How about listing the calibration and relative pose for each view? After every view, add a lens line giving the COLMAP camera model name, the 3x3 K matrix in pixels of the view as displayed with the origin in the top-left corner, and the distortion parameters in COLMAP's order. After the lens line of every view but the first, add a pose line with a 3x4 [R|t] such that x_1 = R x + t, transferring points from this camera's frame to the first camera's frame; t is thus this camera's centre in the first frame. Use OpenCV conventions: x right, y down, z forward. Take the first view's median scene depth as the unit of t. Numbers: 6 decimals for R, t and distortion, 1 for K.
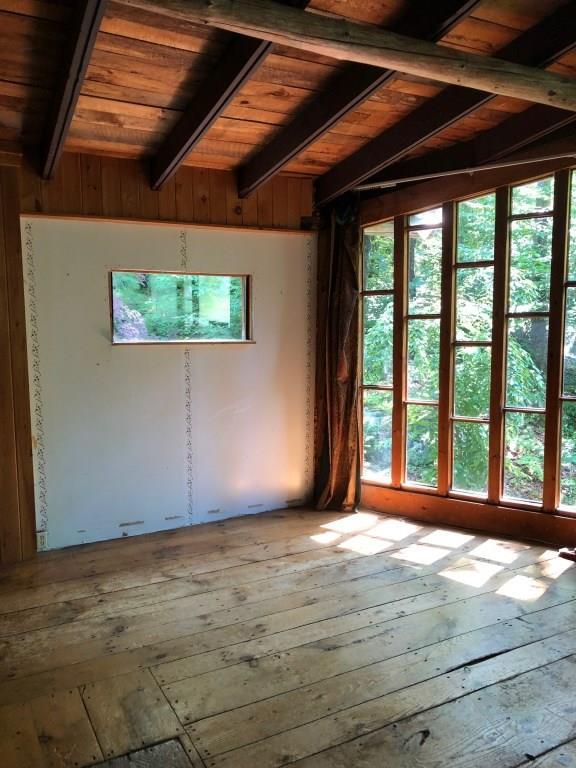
lens RADIAL K [[633.7, 0, 284.6], [0, 633.7, 383.7], [0, 0, 1]] dist [0.034653, -0.032410]
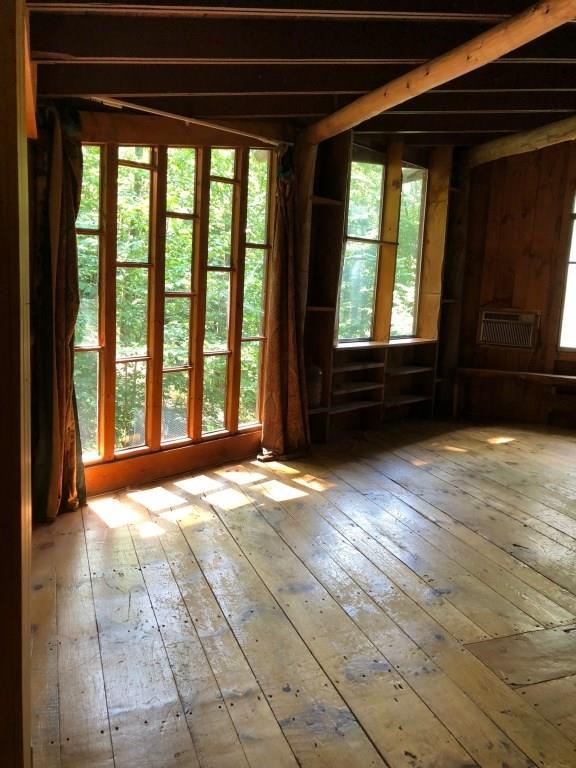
lens RADIAL K [[633.7, 0, 288.5], [0, 633.7, 379.9], [0, 0, 1]] dist [0.034653, -0.032410]
pose [[0.126454, -0.145869, 0.981189, -0.728598], [0.059082, 0.988481, 0.139339, -0.061299], [-0.990212, 0.040350, 0.133615, 0.723578]]
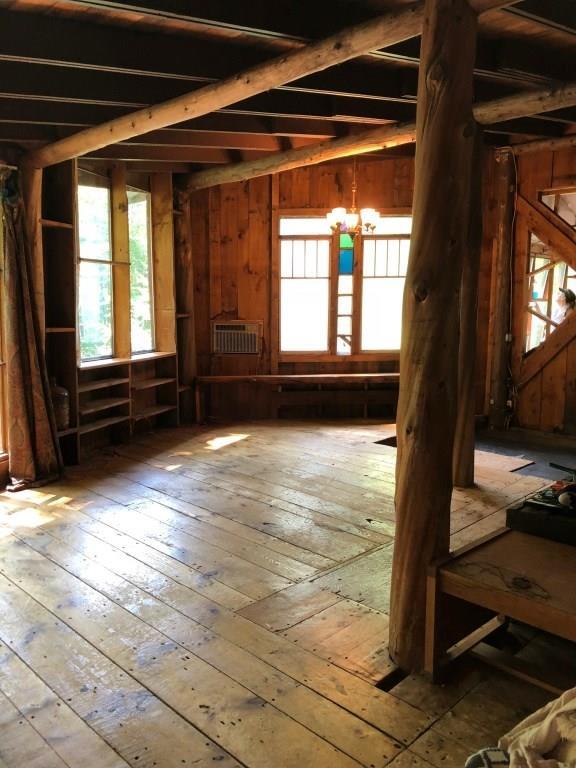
lens RADIAL K [[633.7, 0, 290.5], [0, 633.7, 384.4], [0, 0, 1]] dist [0.034653, -0.032410]
pose [[-0.295397, -0.125909, 0.947042, -0.807648], [0.096482, 0.982278, 0.160688, -0.074467], [-0.950490, 0.138839, -0.278014, 0.752871]]
